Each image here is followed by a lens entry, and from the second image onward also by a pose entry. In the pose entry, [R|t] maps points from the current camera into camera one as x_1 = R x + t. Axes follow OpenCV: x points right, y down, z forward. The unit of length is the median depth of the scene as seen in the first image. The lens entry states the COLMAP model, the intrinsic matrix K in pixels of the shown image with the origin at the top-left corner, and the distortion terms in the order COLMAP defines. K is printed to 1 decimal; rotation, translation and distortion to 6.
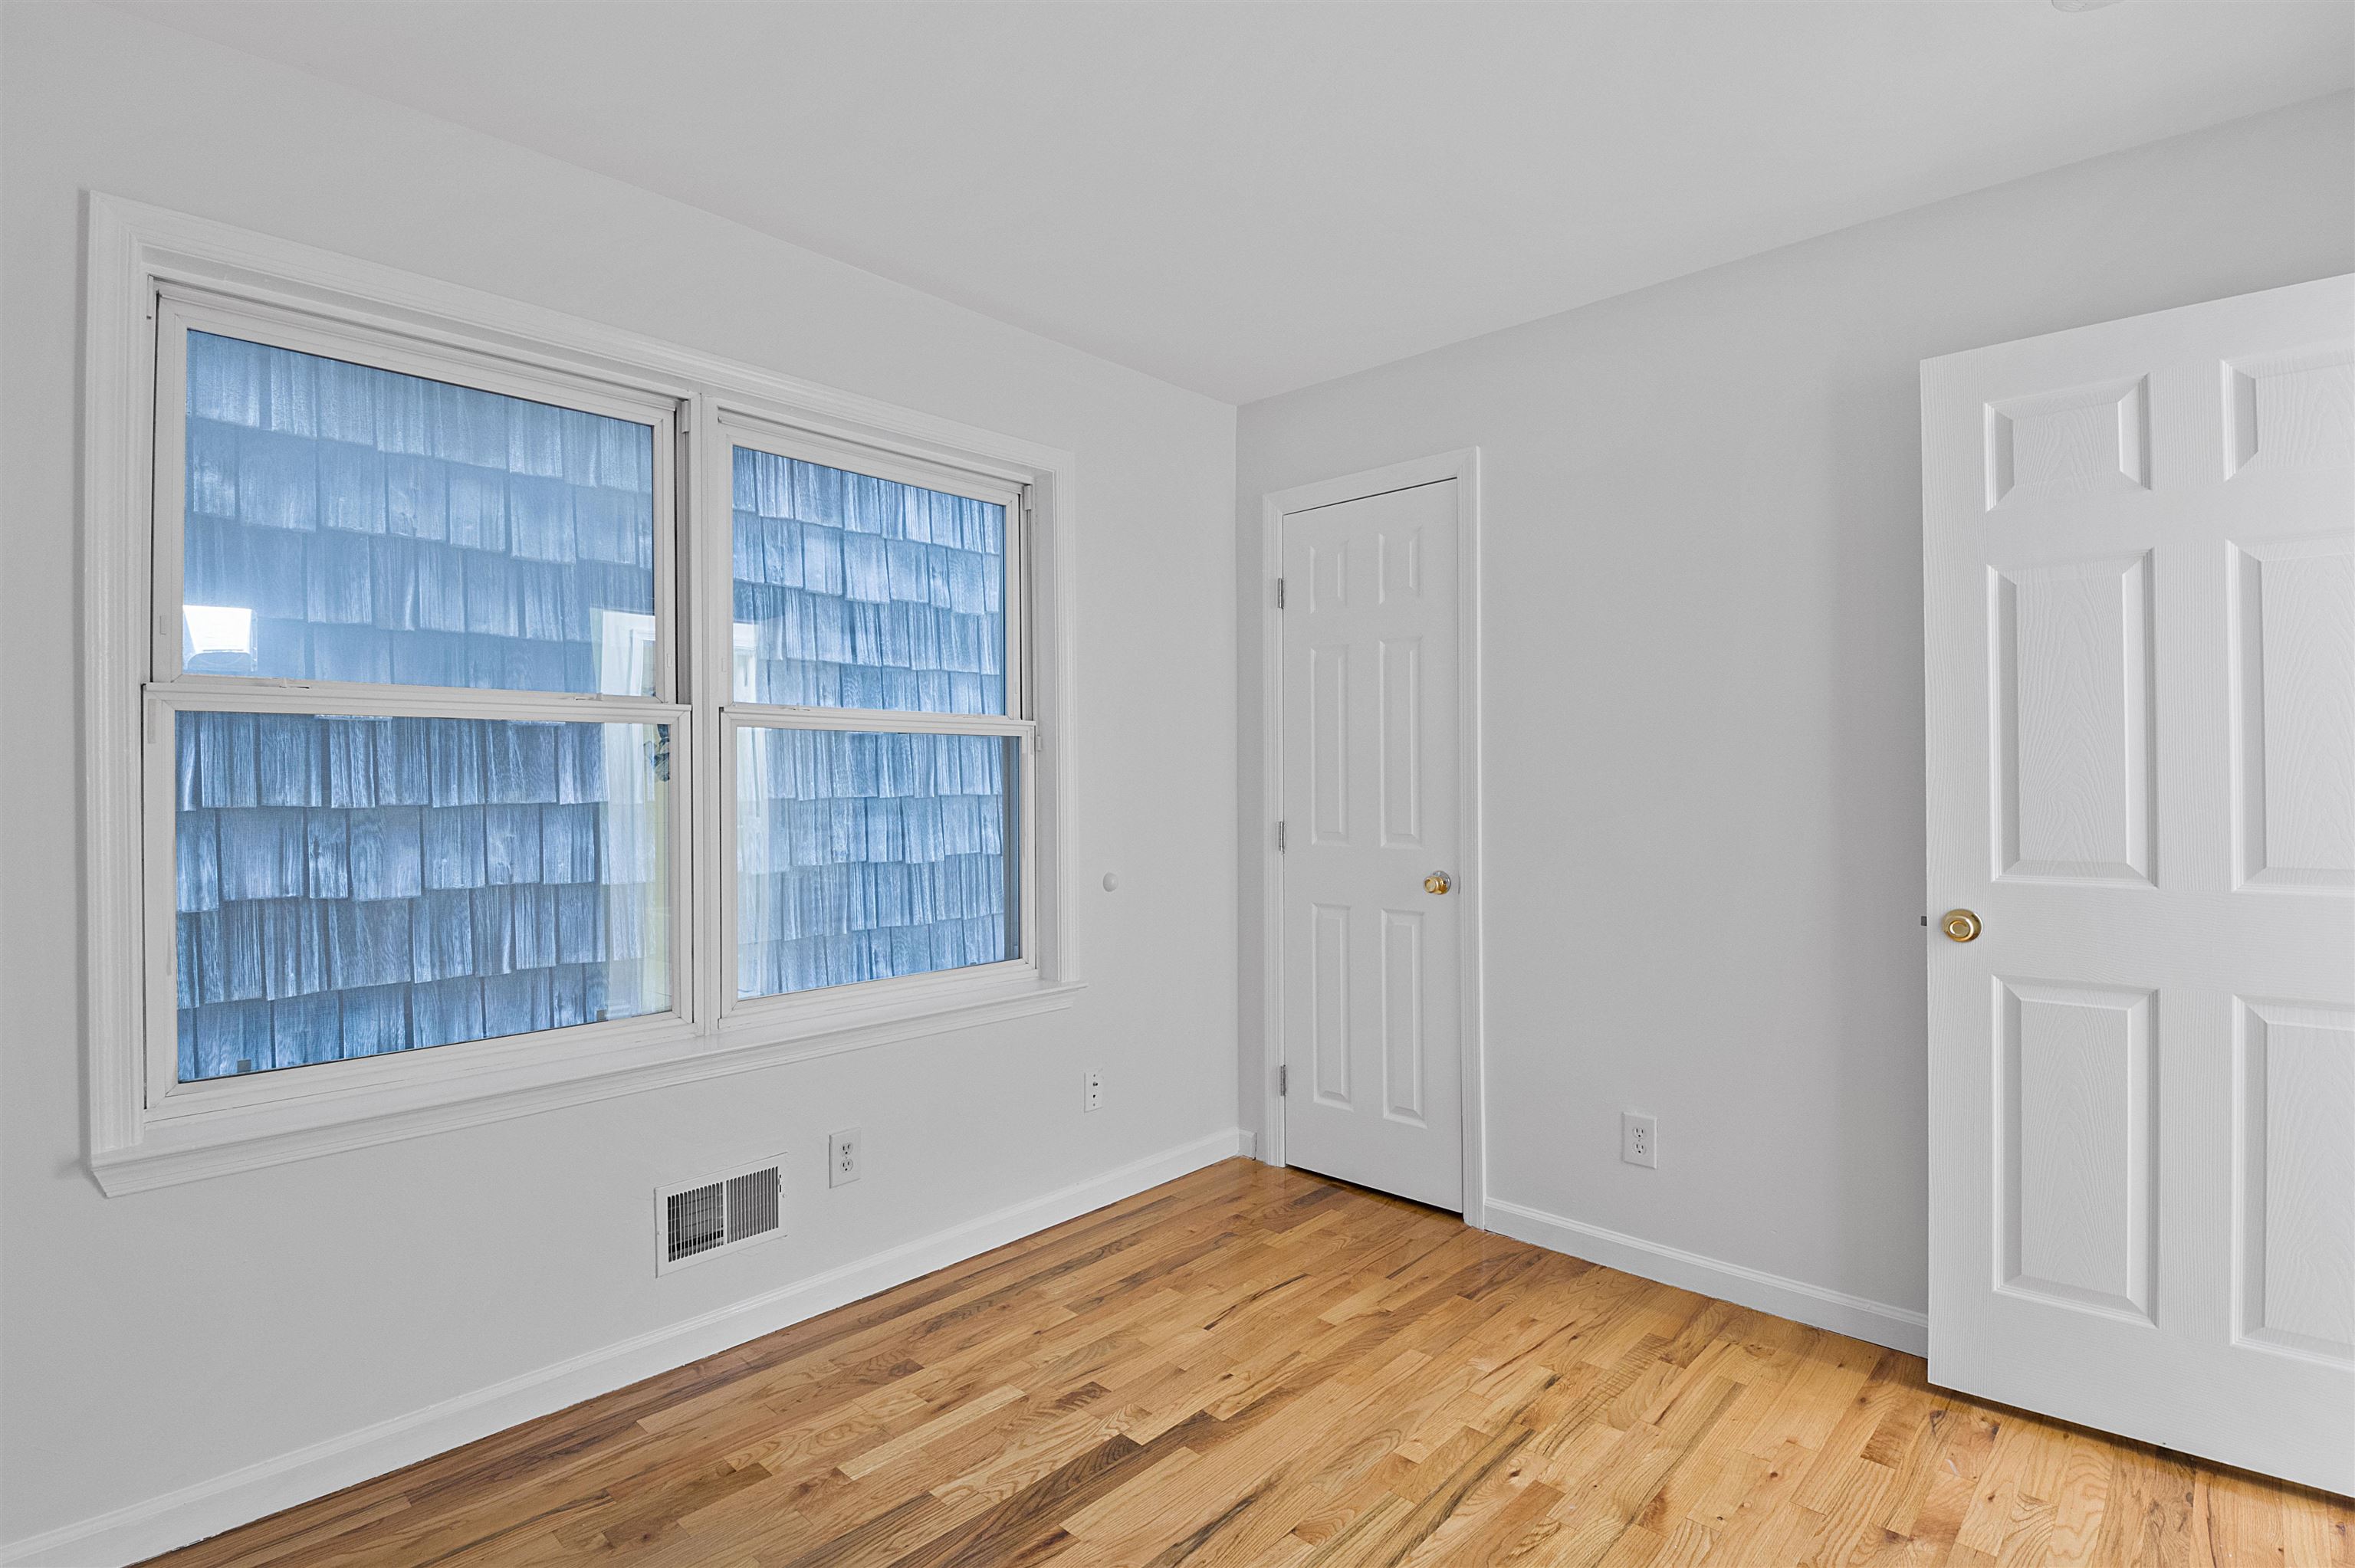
lens RADIAL K [[1131.8, 0, 1173.1], [0, 1131.8, 784.4], [0, 0, 1]] dist [0.003193, -0.009774]
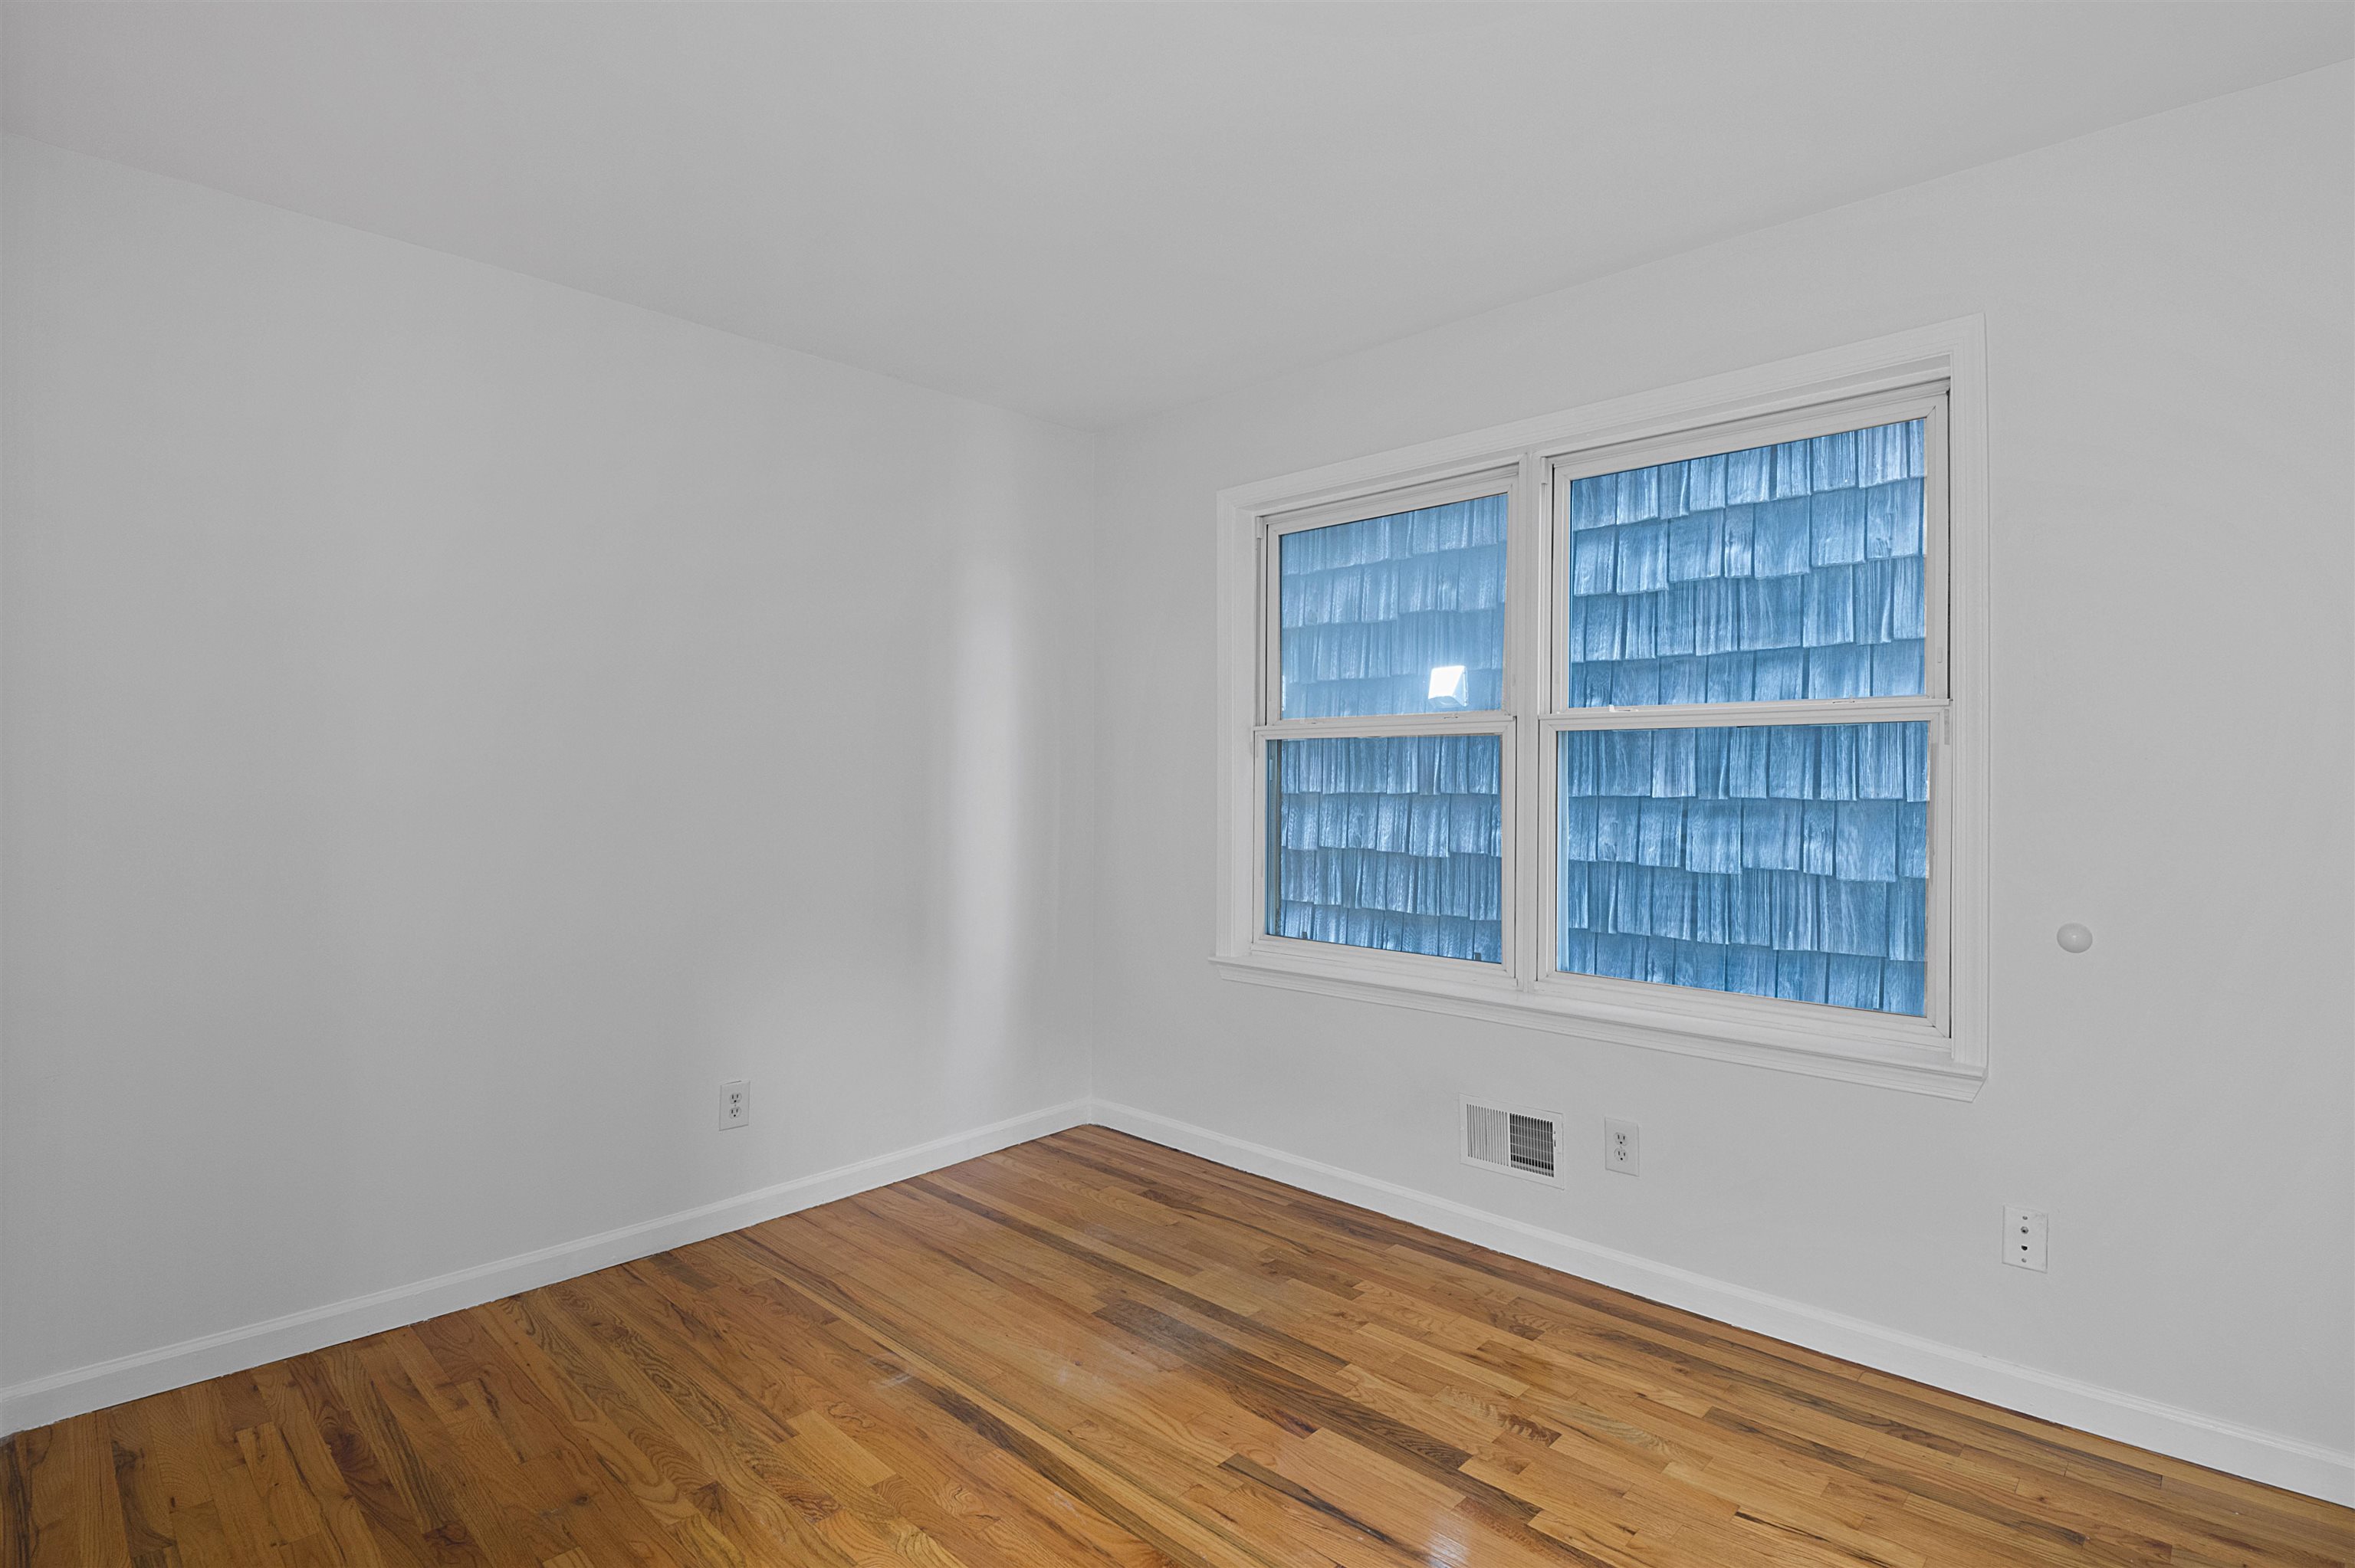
lens RADIAL K [[1131.8, 0, 1173.1], [0, 1131.8, 784.4], [0, 0, 1]] dist [0.003193, -0.009774]
pose [[0.003456, 0.012828, -0.999912, 0.753419], [-0.004846, 0.999906, 0.012811, -0.010317], [0.999982, 0.004801, 0.003518, 0.607227]]
